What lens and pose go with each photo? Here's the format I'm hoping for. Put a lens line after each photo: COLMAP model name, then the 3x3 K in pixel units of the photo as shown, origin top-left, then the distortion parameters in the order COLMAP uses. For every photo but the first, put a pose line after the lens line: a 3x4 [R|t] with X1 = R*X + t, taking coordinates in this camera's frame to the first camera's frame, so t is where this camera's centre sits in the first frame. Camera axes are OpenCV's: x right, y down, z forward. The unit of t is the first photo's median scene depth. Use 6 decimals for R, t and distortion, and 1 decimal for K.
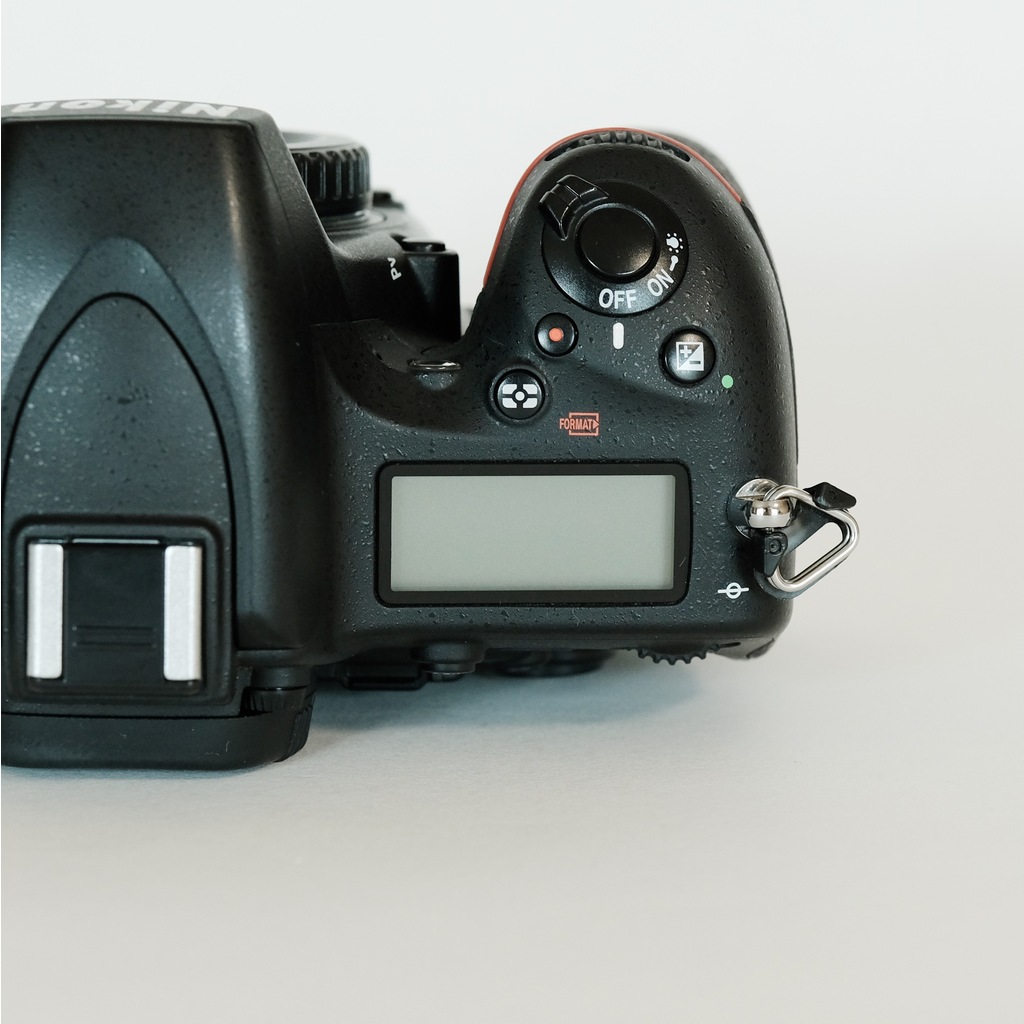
lens RADIAL K [[6607.4, 0, 516.9], [0, 6607.4, 517.4], [0, 0, 1]] dist [0.171306, 0.000000]
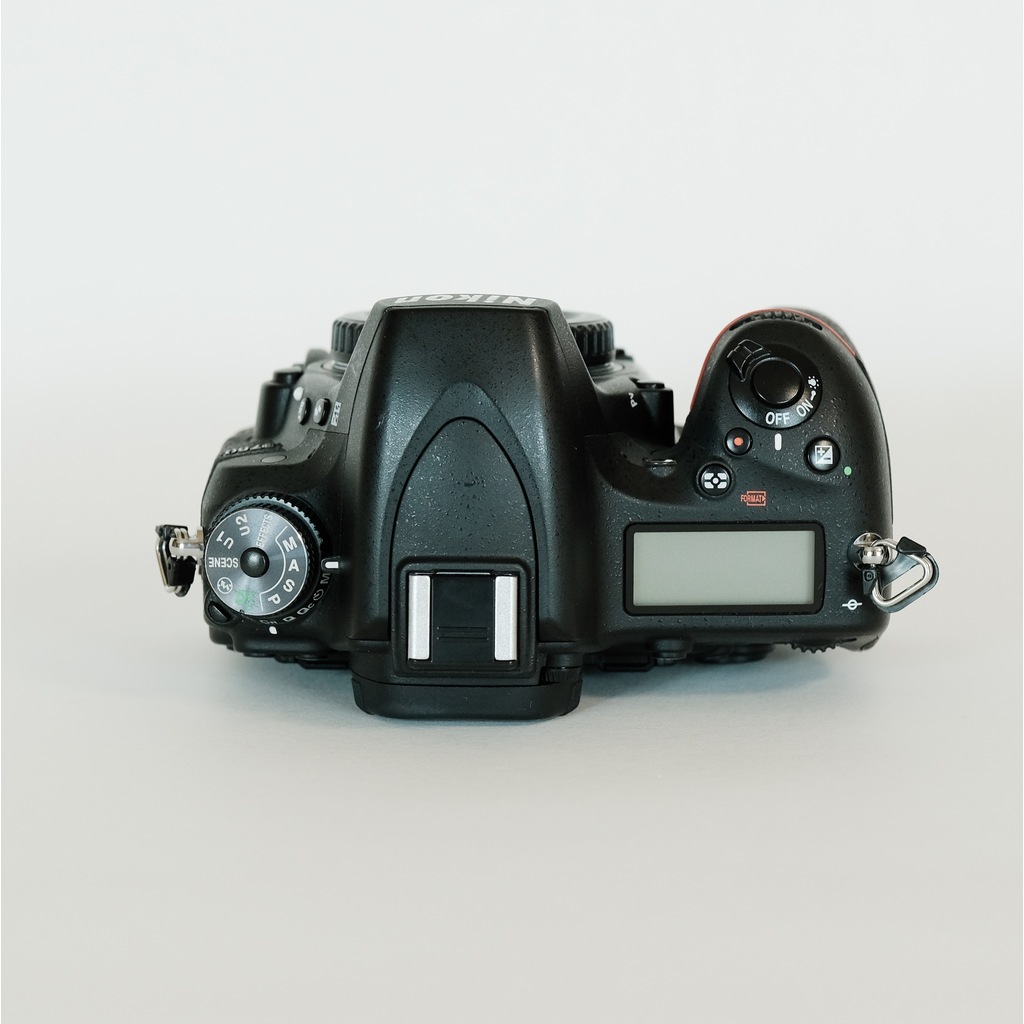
lens RADIAL K [[6607.4, 0, 508.1], [0, 6607.4, 512.4], [0, 0, 1]] dist [0.171306, 0.000000]
pose [[0.999915, -0.005941, -0.011606, -0.030617], [0.005724, 0.999810, -0.018607, 0.018068], [0.011714, 0.018539, 0.999760, -0.568801]]
